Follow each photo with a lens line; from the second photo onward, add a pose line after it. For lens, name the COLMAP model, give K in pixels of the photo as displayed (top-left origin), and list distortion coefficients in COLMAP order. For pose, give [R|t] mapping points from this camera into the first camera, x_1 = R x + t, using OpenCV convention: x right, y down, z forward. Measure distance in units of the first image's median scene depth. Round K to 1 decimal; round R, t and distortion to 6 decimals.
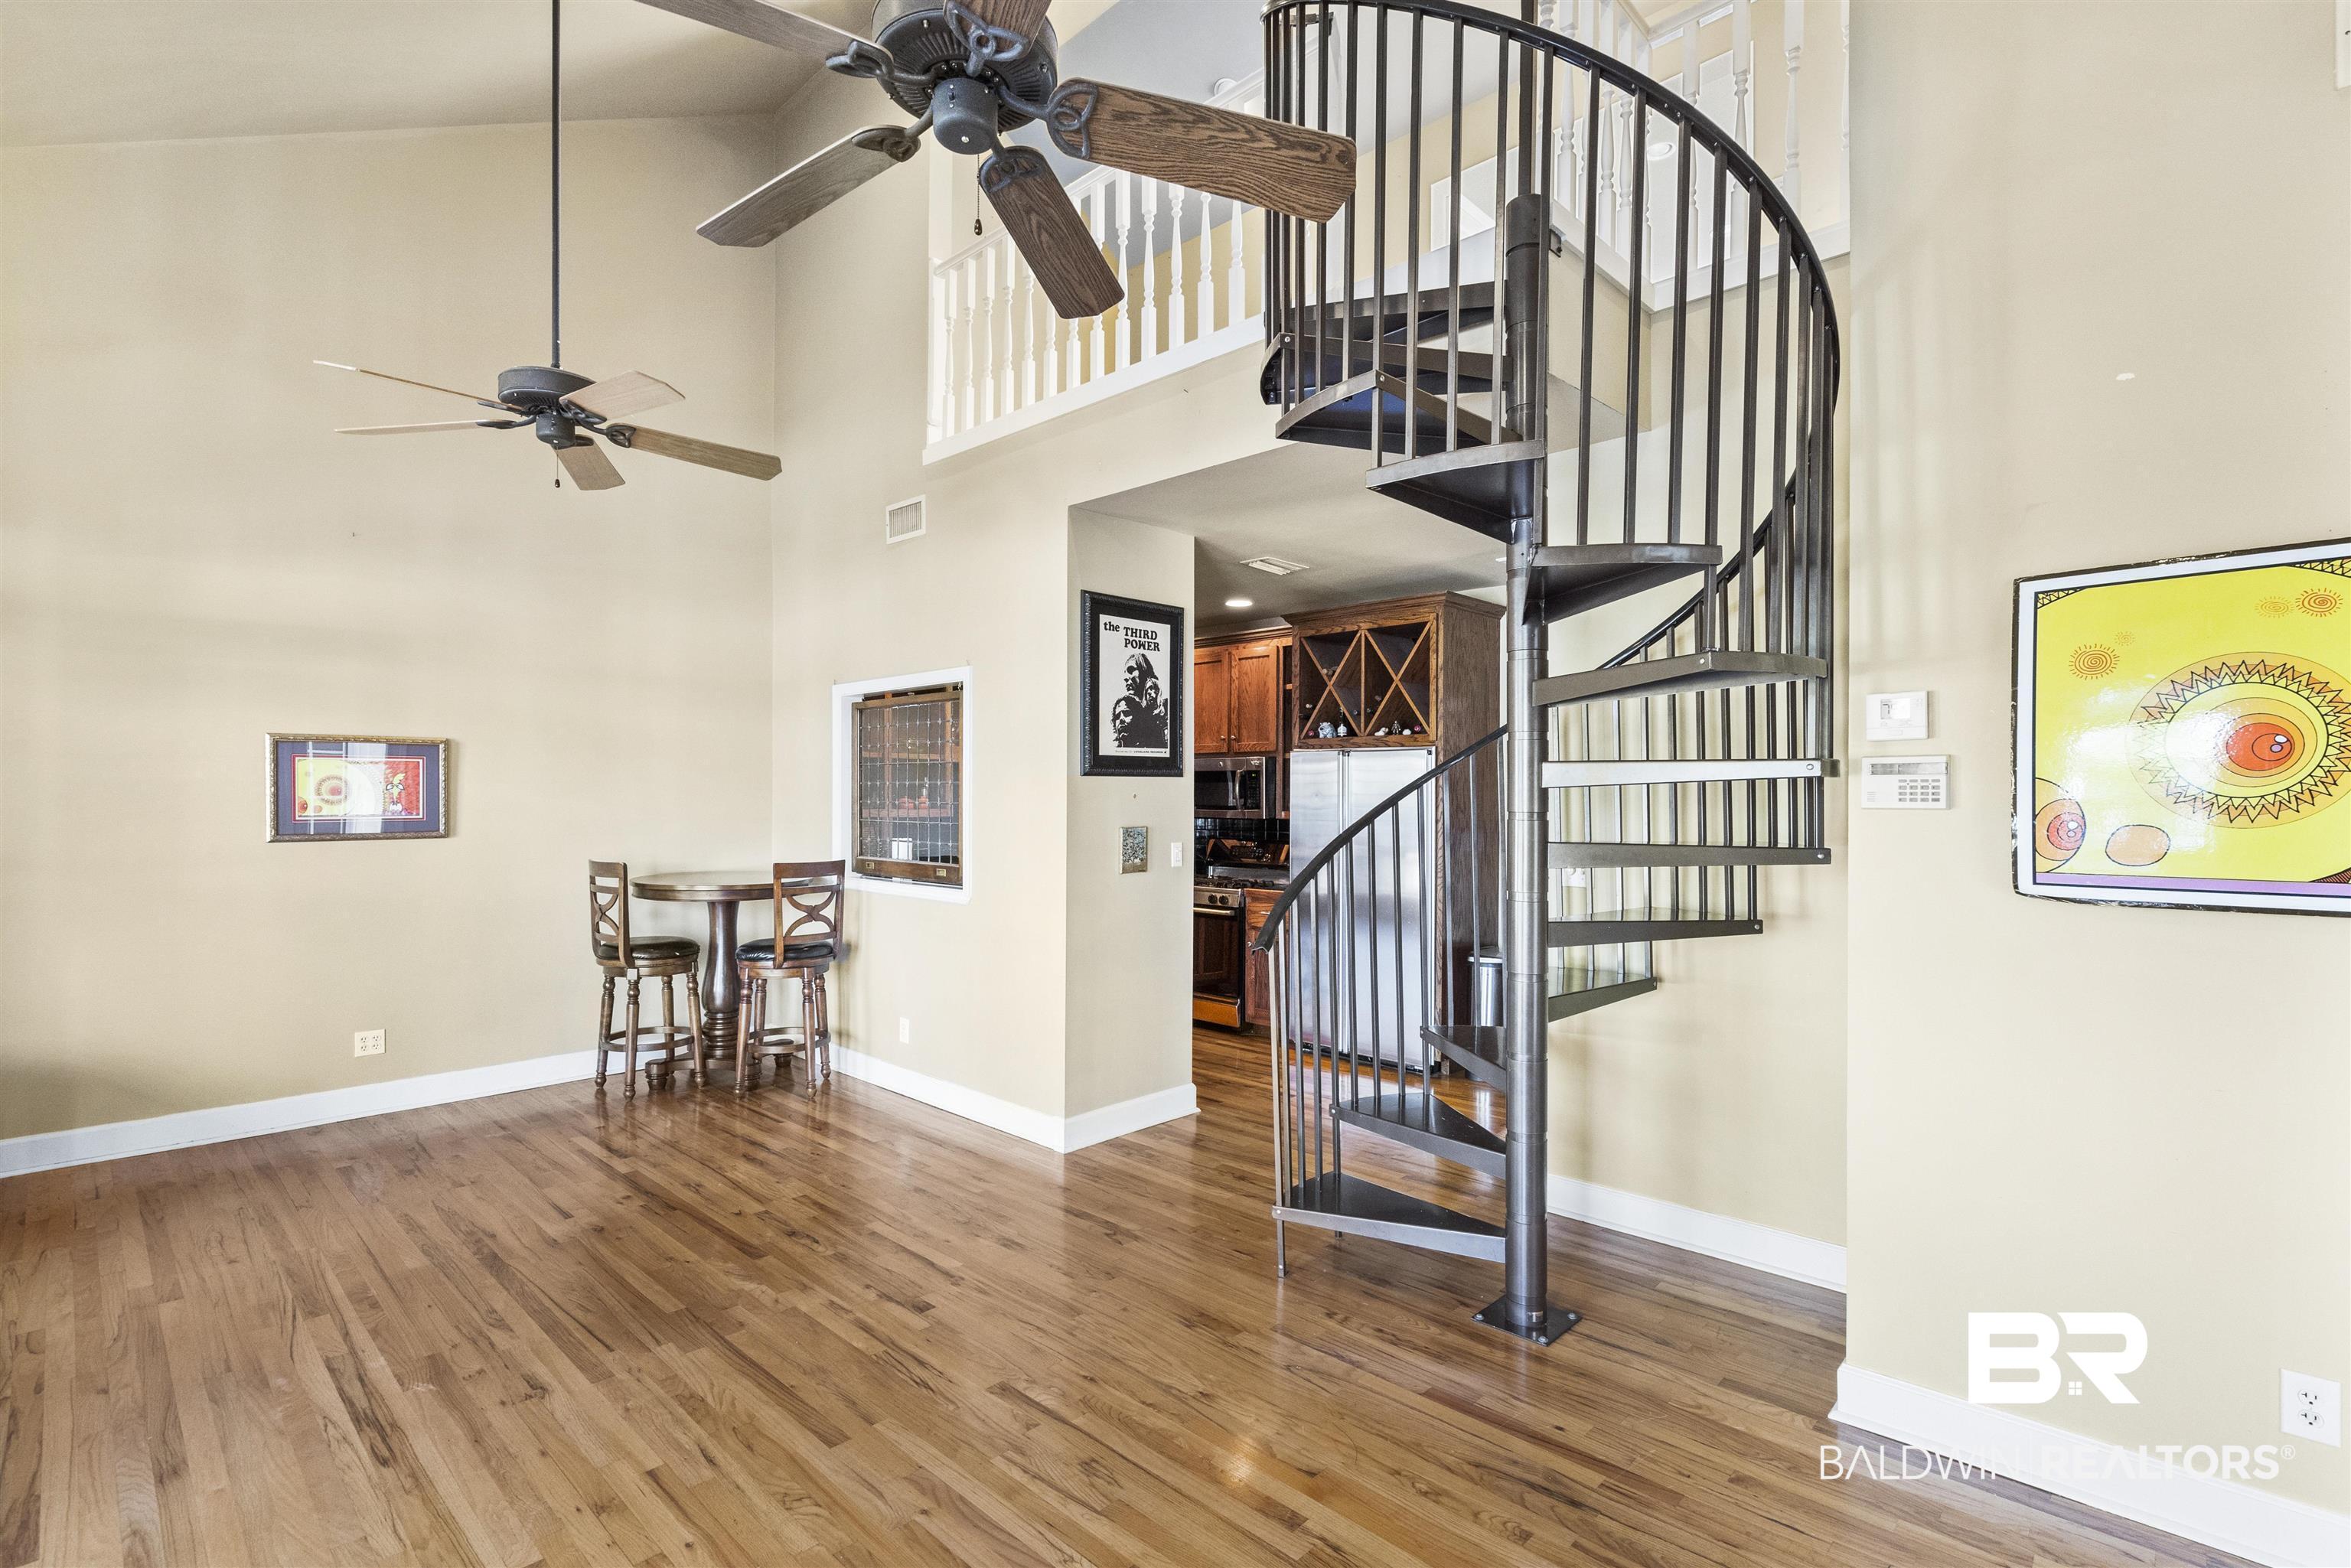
lens RADIAL K [[1090.2, 0, 1147.5], [0, 1090.2, 798.7], [0, 0, 1]] dist [-0.003539, -0.000499]
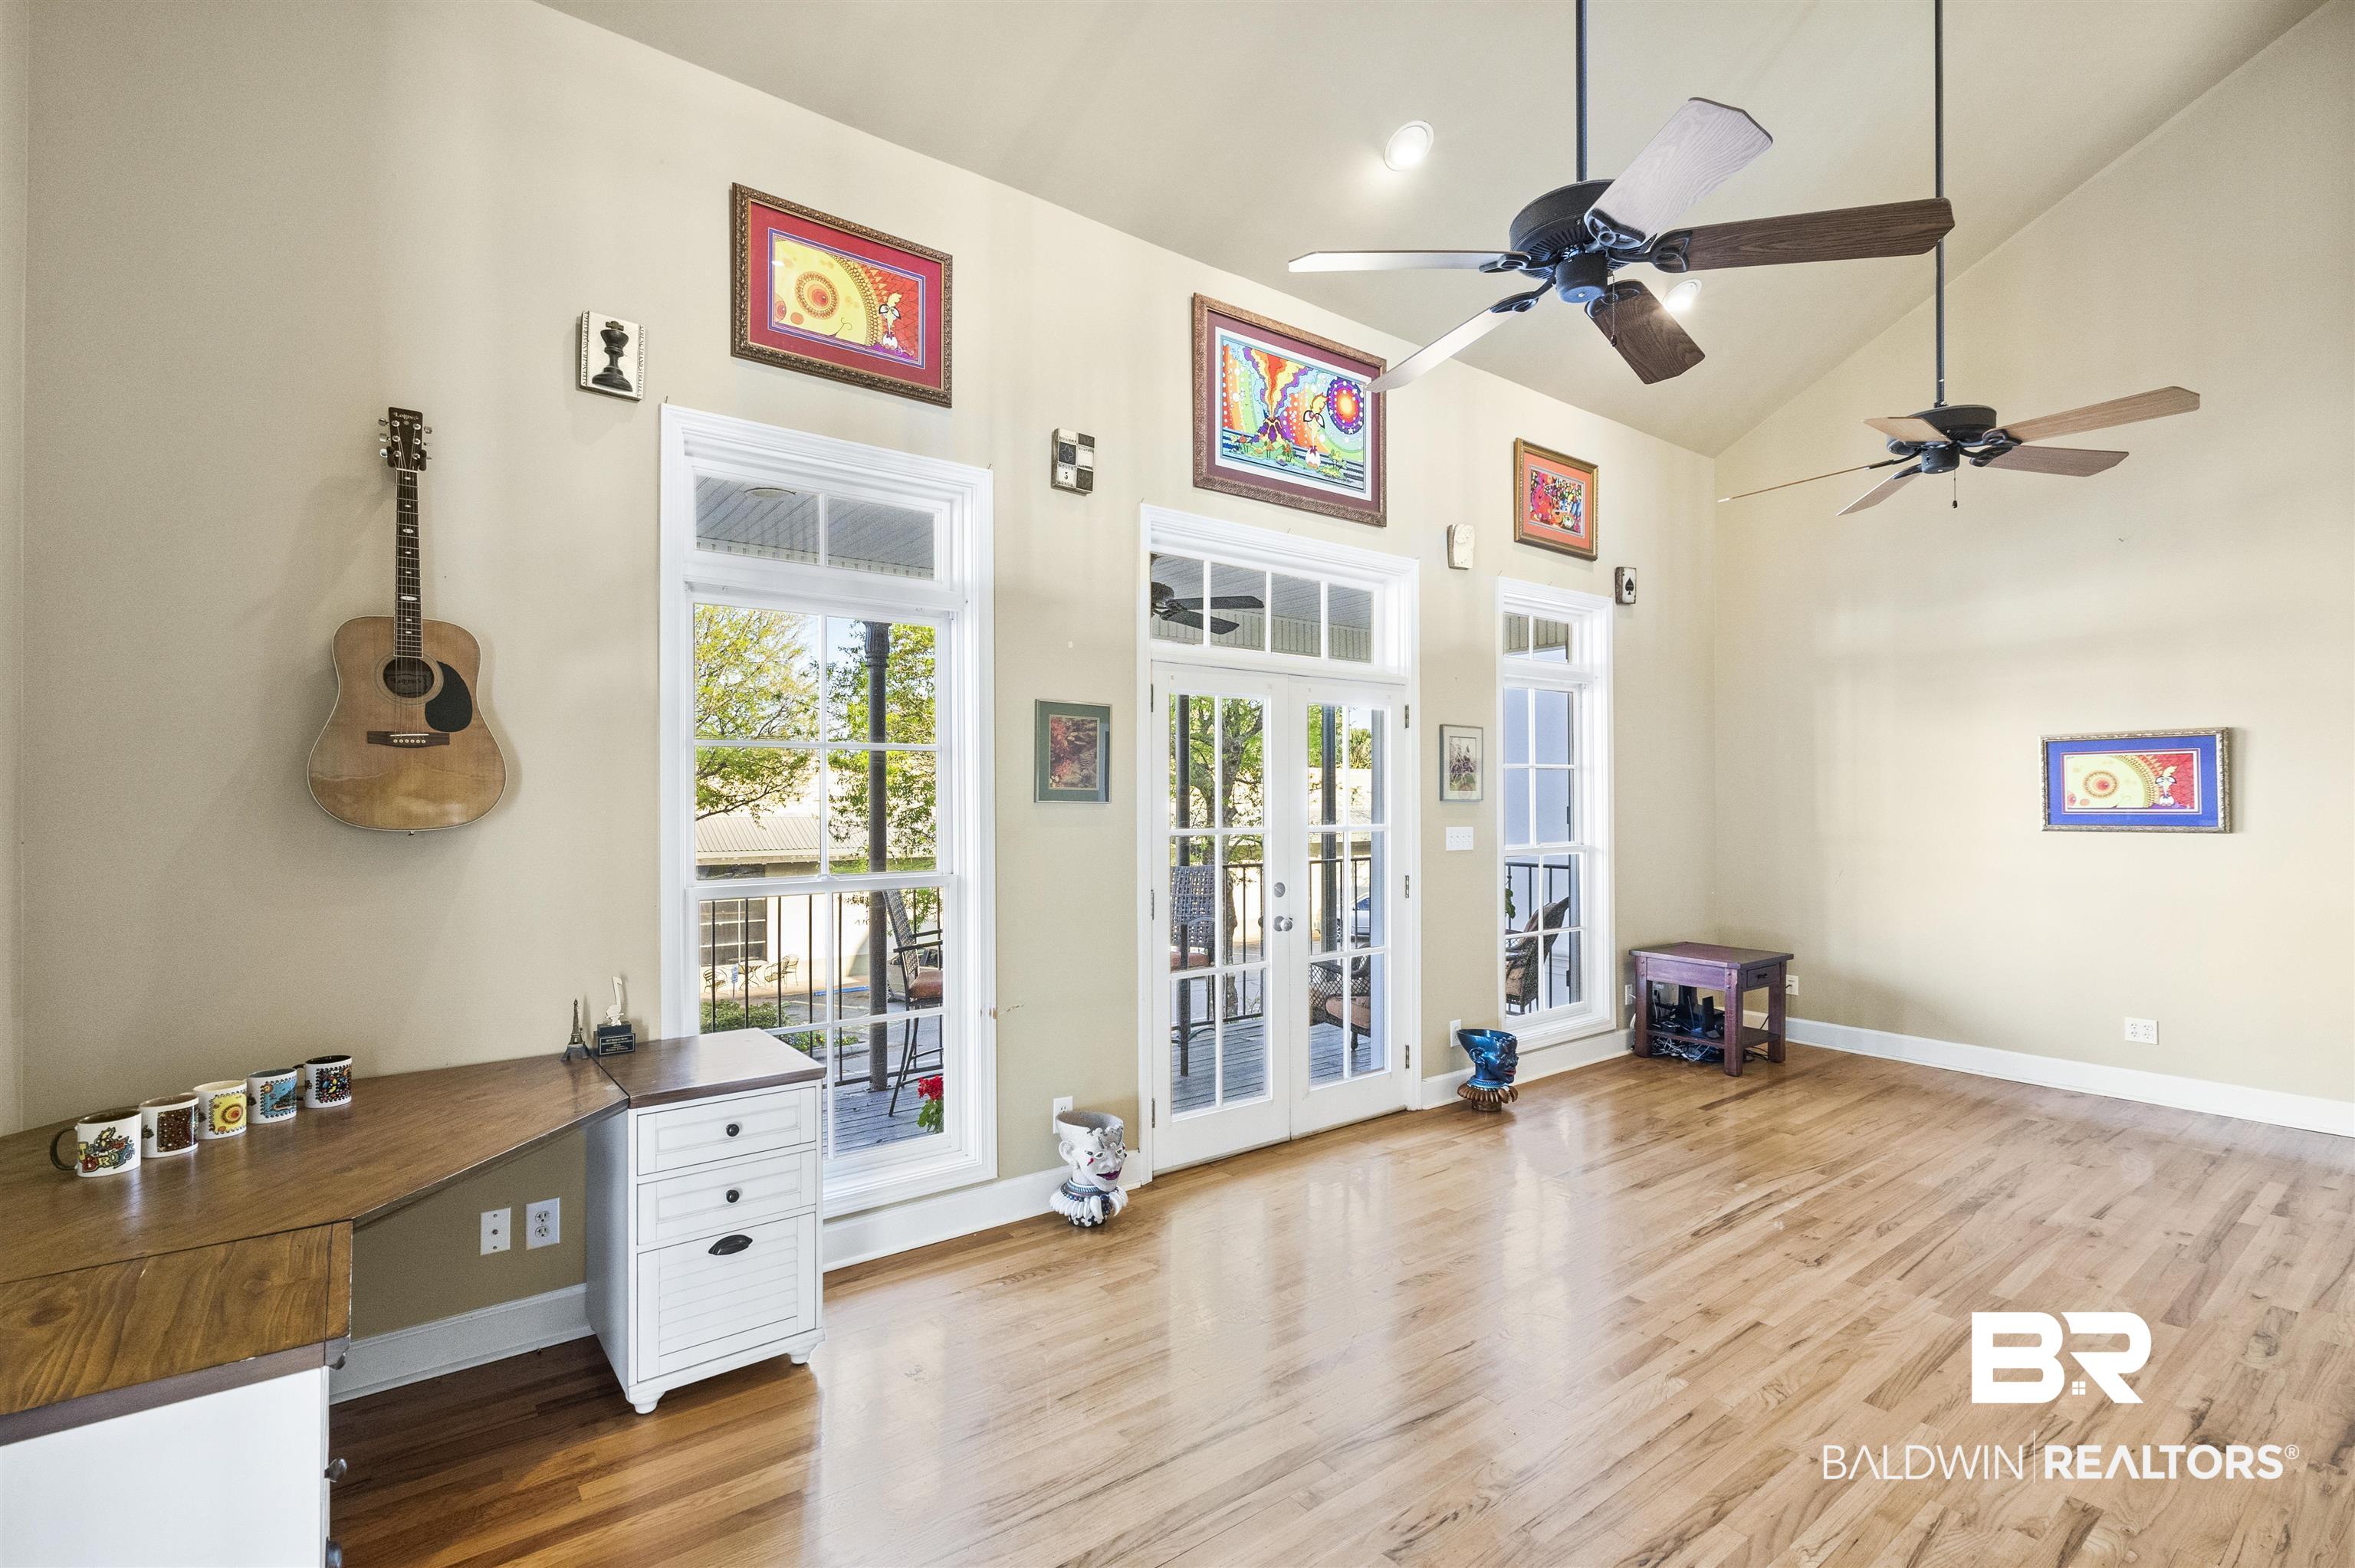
lens RADIAL K [[1079.9, 0, 1177.5], [0, 1079.9, 784.0], [0, 0, 1]] dist [-0.002566, 0.000561]
pose [[-0.131340, -0.010618, -0.991280, 0.558082], [-0.000587, 0.999943, -0.010633, 0.004886], [0.991337, -0.000814, -0.131339, 0.315476]]
